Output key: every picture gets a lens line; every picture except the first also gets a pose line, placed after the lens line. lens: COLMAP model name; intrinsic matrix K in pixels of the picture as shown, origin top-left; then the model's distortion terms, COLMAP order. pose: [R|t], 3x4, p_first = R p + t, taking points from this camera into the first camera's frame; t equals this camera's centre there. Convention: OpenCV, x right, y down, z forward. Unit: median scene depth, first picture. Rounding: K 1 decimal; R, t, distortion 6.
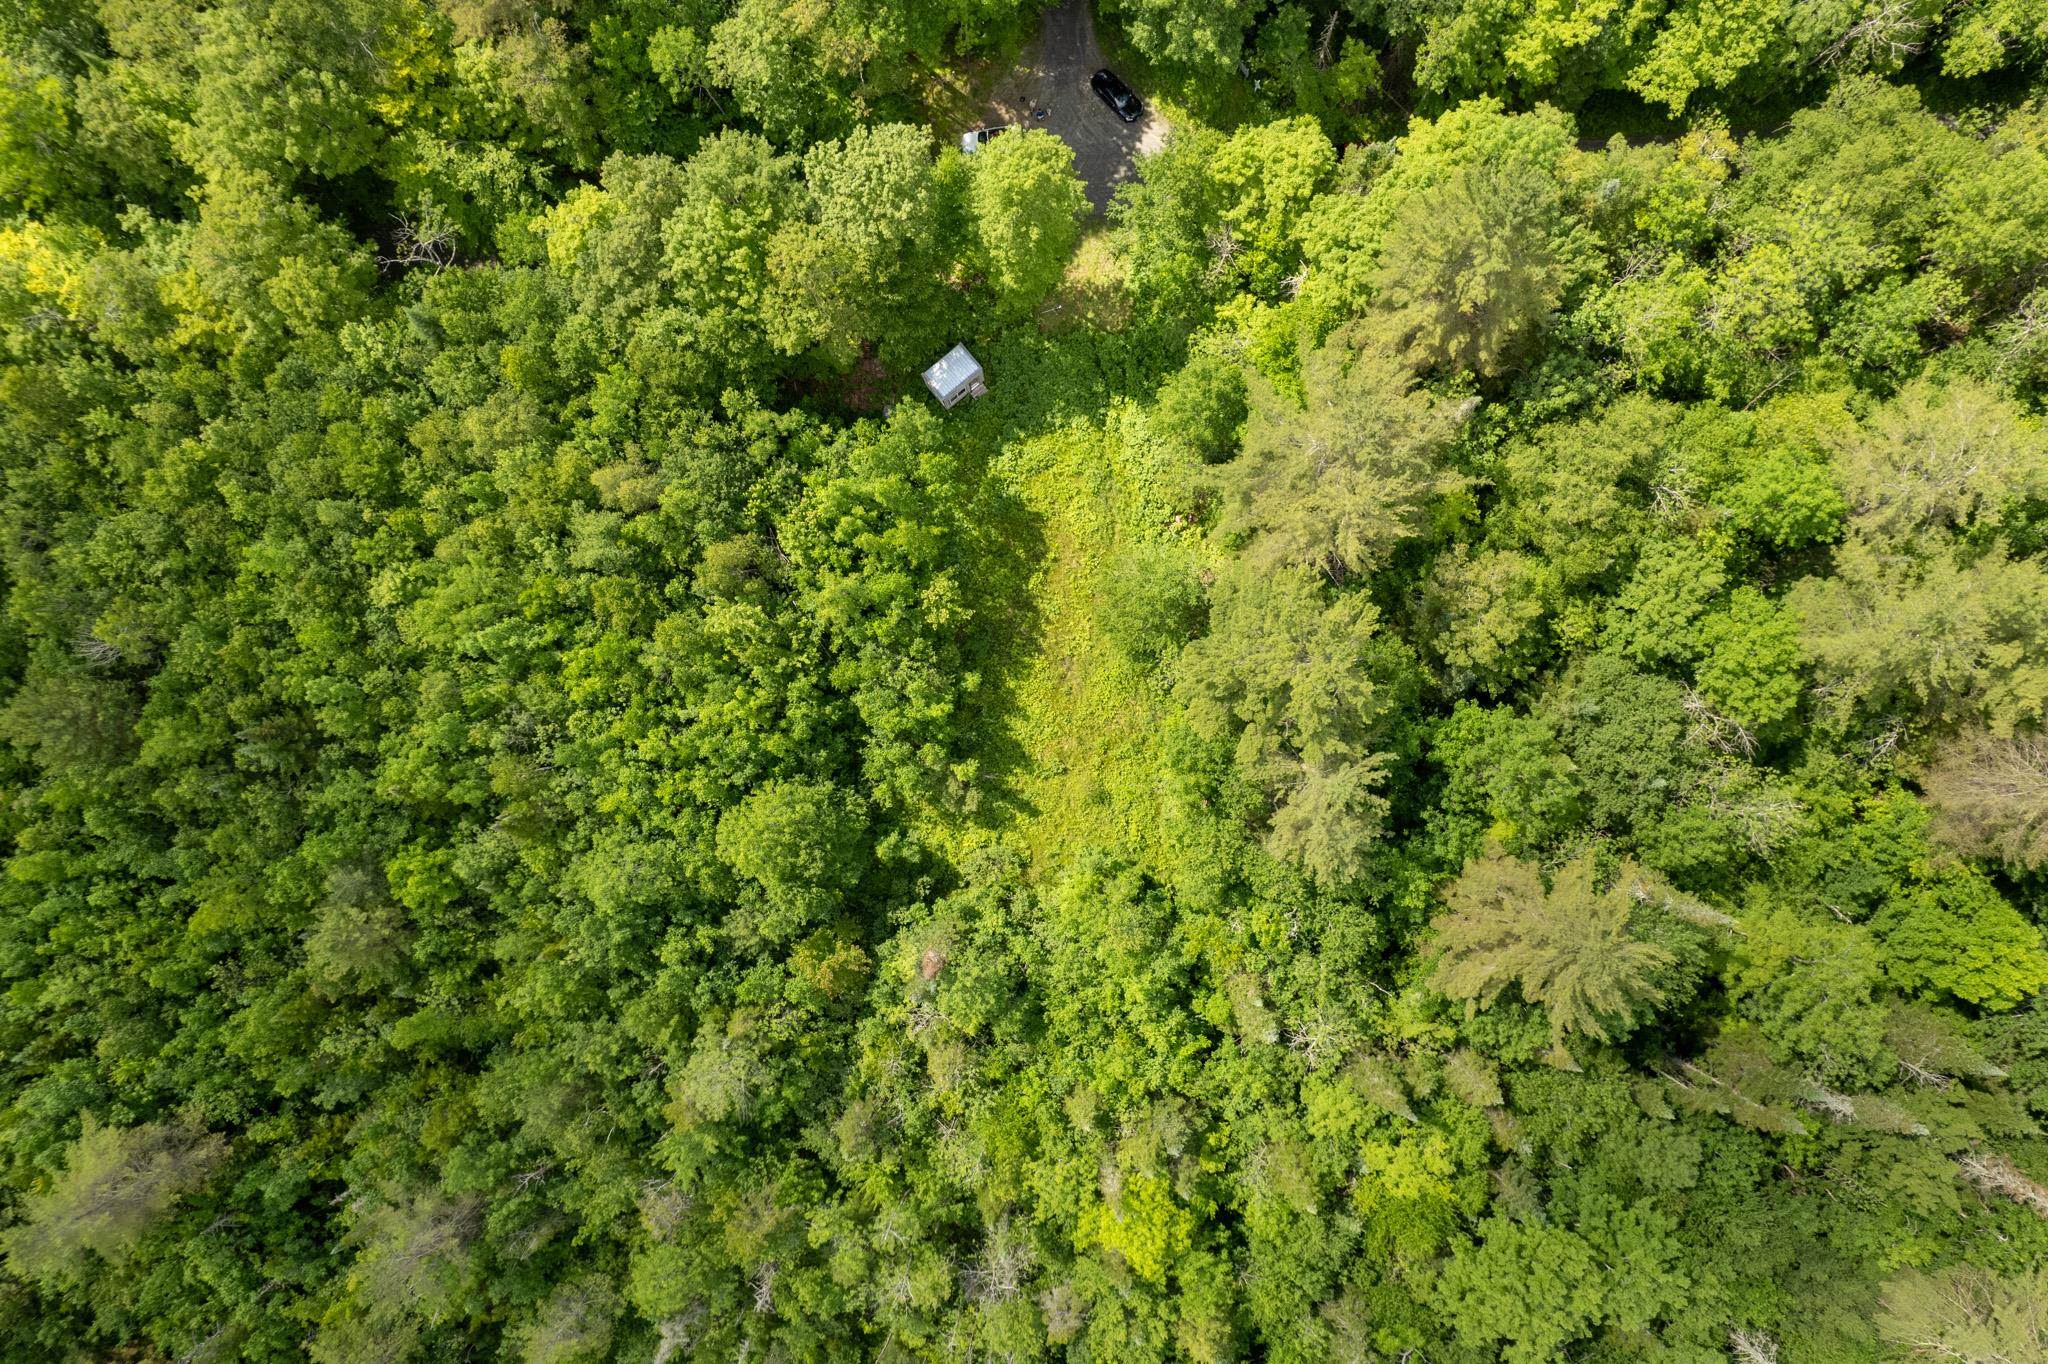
lens RADIAL K [[1313.8, 0, 1024.0], [0, 1313.8, 682.0], [0, 0, 1]] dist [-0.052697, 0.055866]
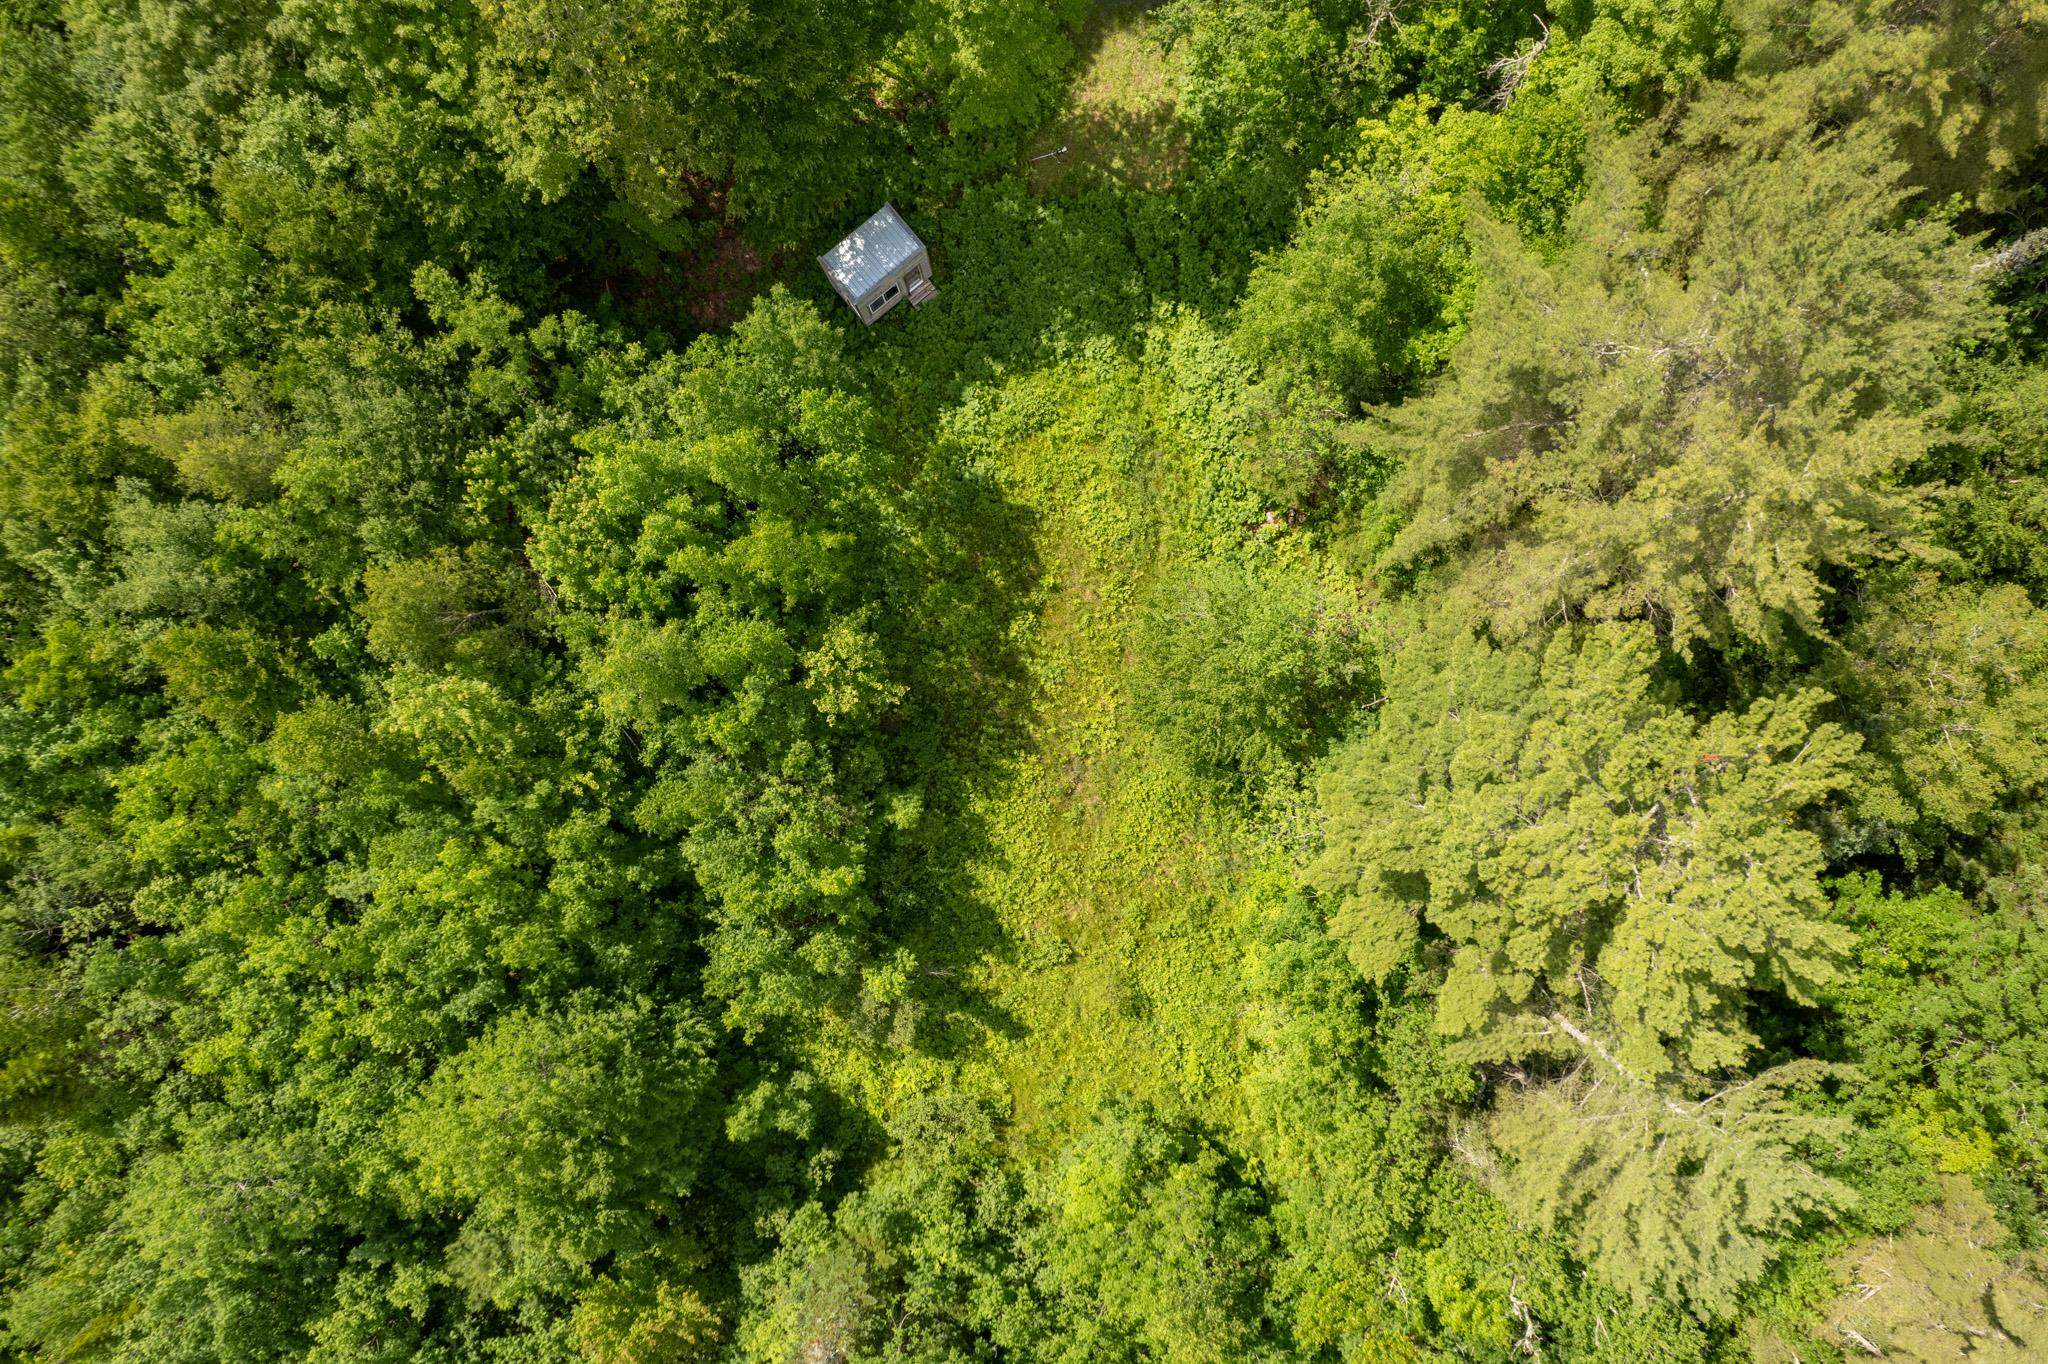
lens RADIAL K [[1313.8, 0, 1024.0], [0, 1313.8, 682.0], [0, 0, 1]] dist [-0.052697, 0.055866]
pose [[0.999974, 0.001791, 0.006950, 0.006744], [-0.001808, 0.999995, 0.002432, -0.058546], [-0.006946, -0.002445, 0.999973, 0.466262]]
